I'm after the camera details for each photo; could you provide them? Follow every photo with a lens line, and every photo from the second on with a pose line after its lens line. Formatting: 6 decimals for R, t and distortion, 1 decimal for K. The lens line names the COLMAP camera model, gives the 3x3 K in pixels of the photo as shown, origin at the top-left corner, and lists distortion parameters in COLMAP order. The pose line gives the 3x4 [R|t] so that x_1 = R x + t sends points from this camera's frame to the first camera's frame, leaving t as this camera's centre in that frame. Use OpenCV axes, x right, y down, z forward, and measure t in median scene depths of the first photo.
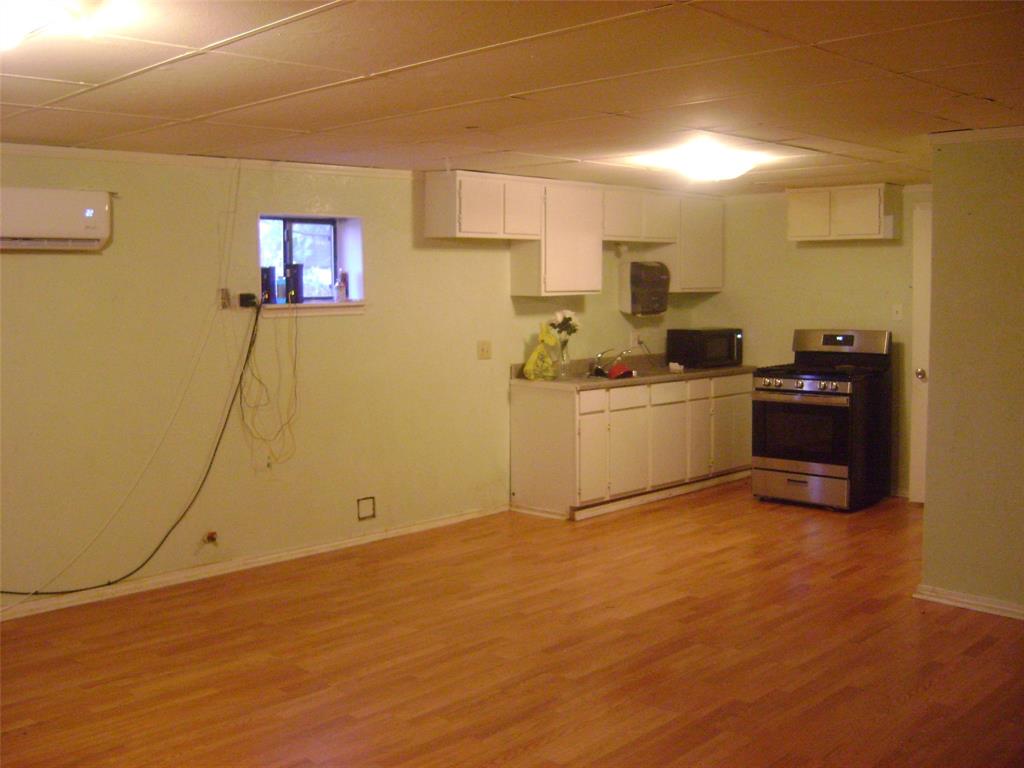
lens RADIAL K [[1070.9, 0, 517.8], [0, 1070.9, 364.7], [0, 0, 1]] dist [-0.154704, 0.125603]
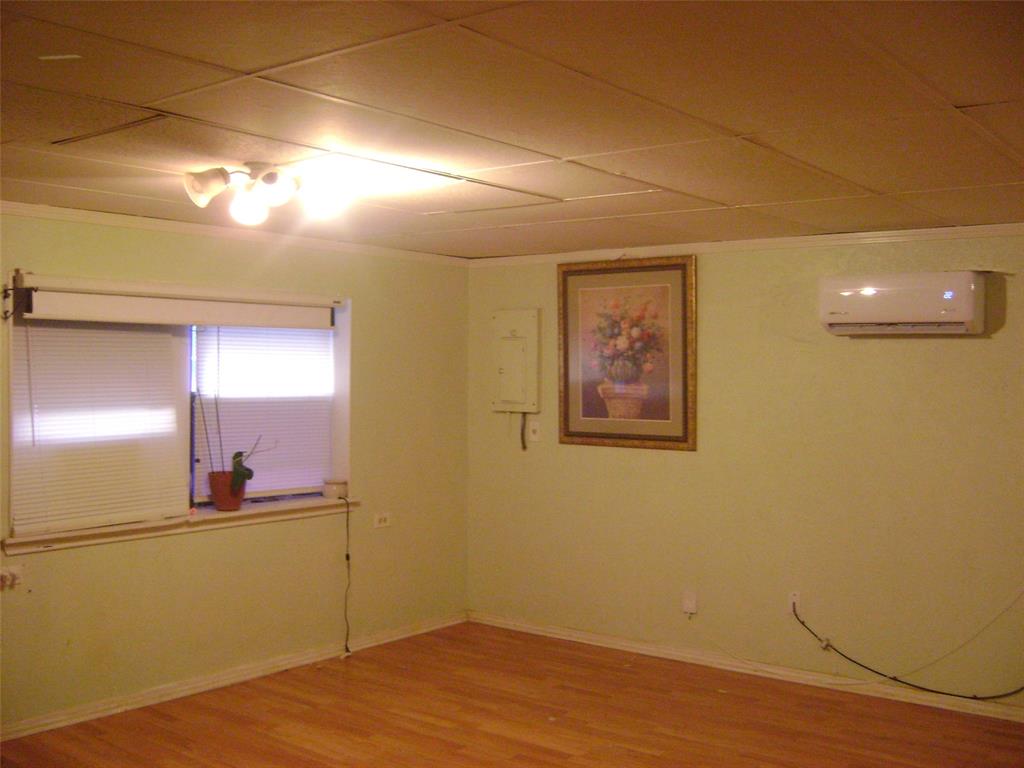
lens RADIAL K [[1070.9, 0, 517.8], [0, 1070.9, 364.7], [0, 0, 1]] dist [-0.154704, 0.125603]
pose [[0.112683, 0.006704, -0.993608, 0.392555], [-0.083645, 0.996492, -0.002762, -0.037711], [0.990104, 0.083421, 0.112848, 0.410855]]
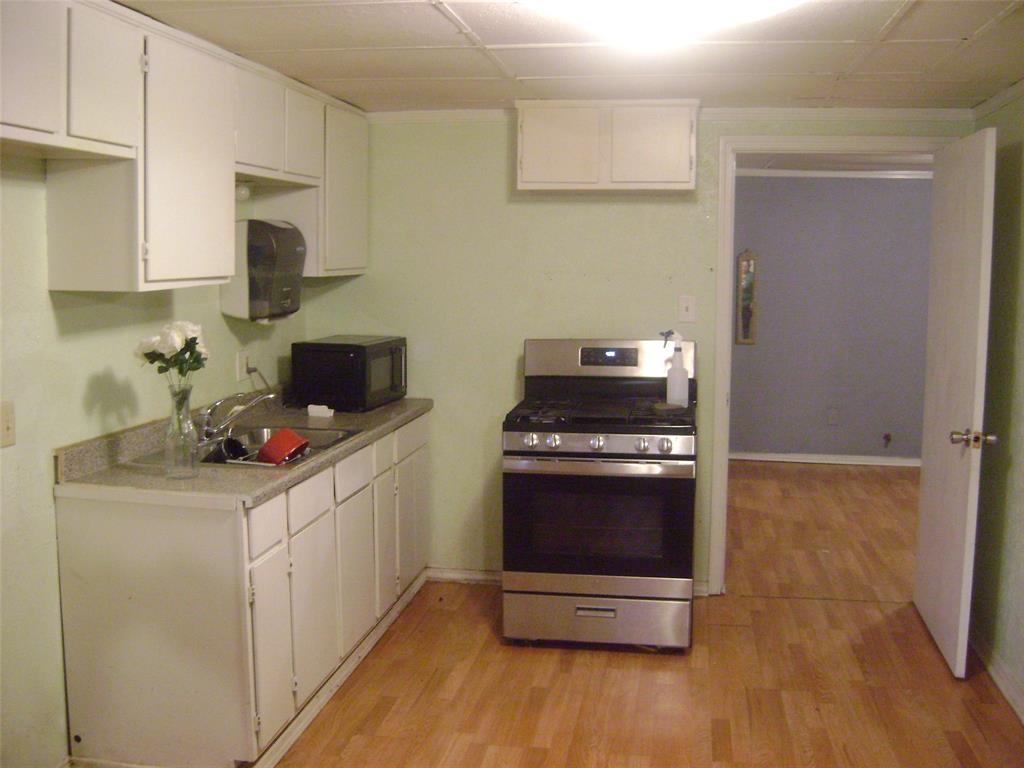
lens RADIAL K [[1070.9, 0, 517.8], [0, 1070.9, 364.7], [0, 0, 1]] dist [-0.154704, 0.125603]
pose [[0.819950, -0.045184, 0.570649, -0.109385], [0.031034, 0.998923, 0.034503, -0.051504], [-0.571593, -0.010581, 0.820469, 0.657313]]
